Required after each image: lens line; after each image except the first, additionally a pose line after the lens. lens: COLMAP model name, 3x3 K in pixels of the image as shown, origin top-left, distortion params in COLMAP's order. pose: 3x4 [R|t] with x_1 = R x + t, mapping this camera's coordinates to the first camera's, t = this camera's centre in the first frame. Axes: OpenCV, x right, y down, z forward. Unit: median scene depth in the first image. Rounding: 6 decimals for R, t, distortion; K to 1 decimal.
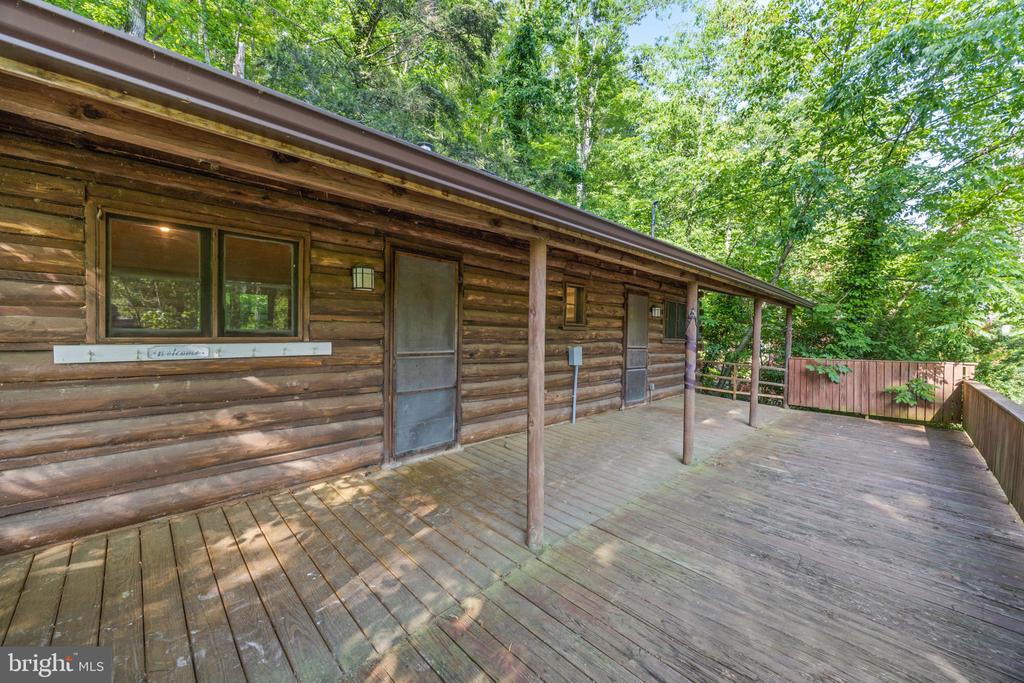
lens RADIAL K [[390.4, 0, 512.0], [0, 390.4, 341.5], [0, 0, 1]] dist [-0.000747, 0.000085]
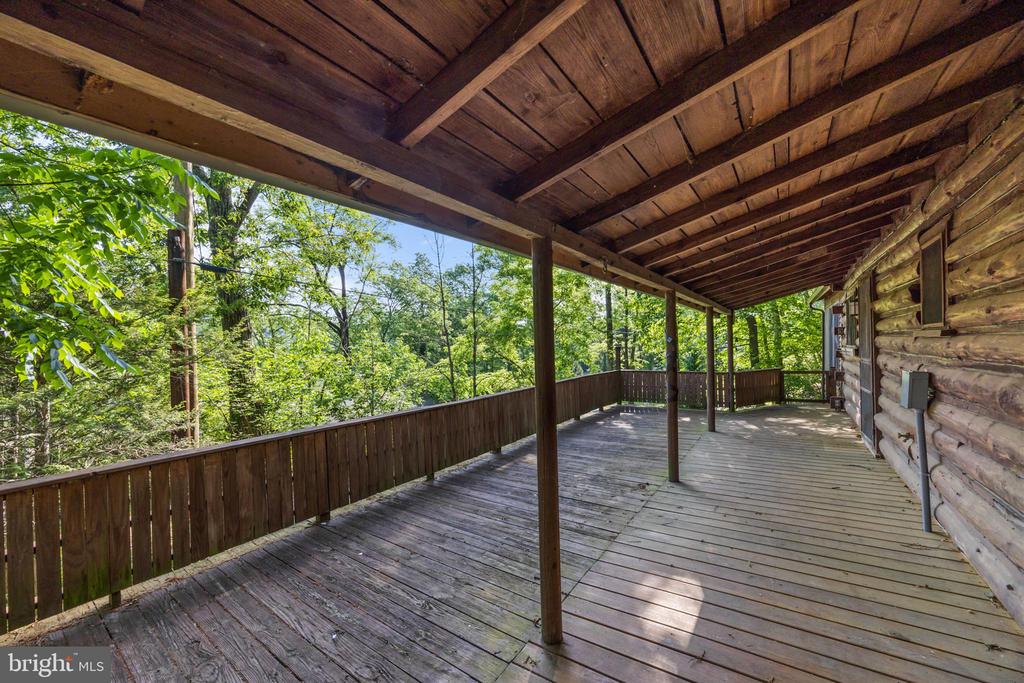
lens RADIAL K [[390.4, 0, 512.0], [0, 390.4, 341.5], [0, 0, 1]] dist [-0.000747, 0.000085]
pose [[-0.984277, 0.002010, -0.176618, 1.064974], [-0.000991, 0.999857, 0.016902, -0.045291], [0.176626, 0.016811, -0.984134, 1.968232]]
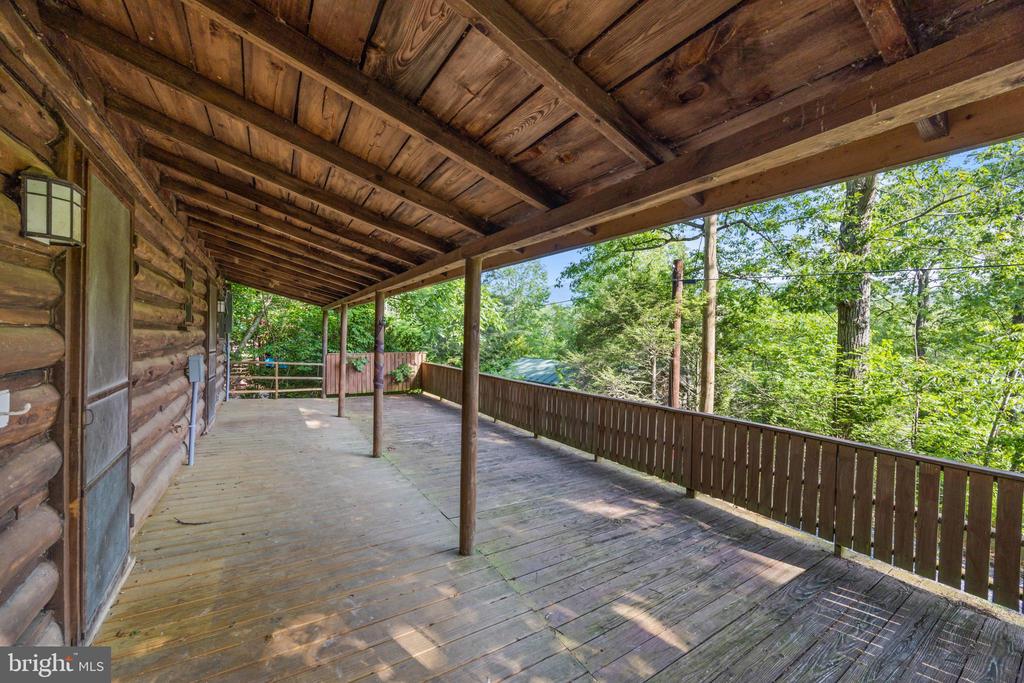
lens RADIAL K [[390.4, 0, 512.0], [0, 390.4, 341.5], [0, 0, 1]] dist [-0.000747, 0.000085]
pose [[0.202968, -0.020114, 0.978979, -0.589701], [-0.001511, 0.999781, 0.020855, -0.039540], [-0.979184, -0.005712, 0.202893, 0.427909]]
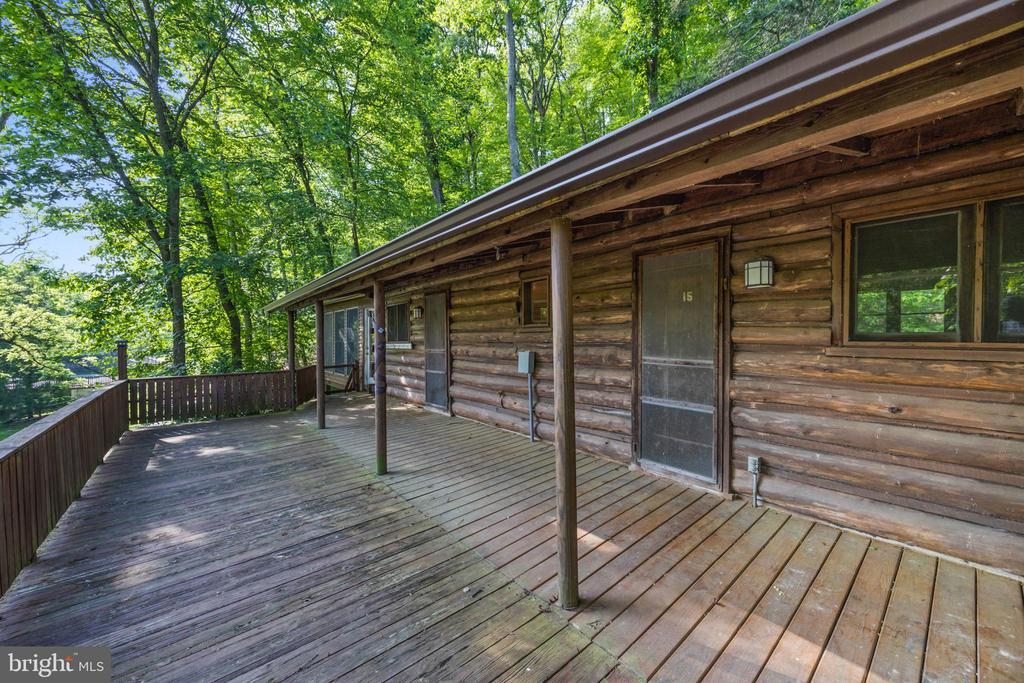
lens RADIAL K [[390.4, 0, 512.0], [0, 390.4, 341.5], [0, 0, 1]] dist [-0.000747, 0.000085]
pose [[-0.093325, -0.004026, -0.995628, 1.441007], [-0.013822, 0.999901, -0.002747, -0.008554], [0.995540, 0.013505, -0.093371, 1.477430]]
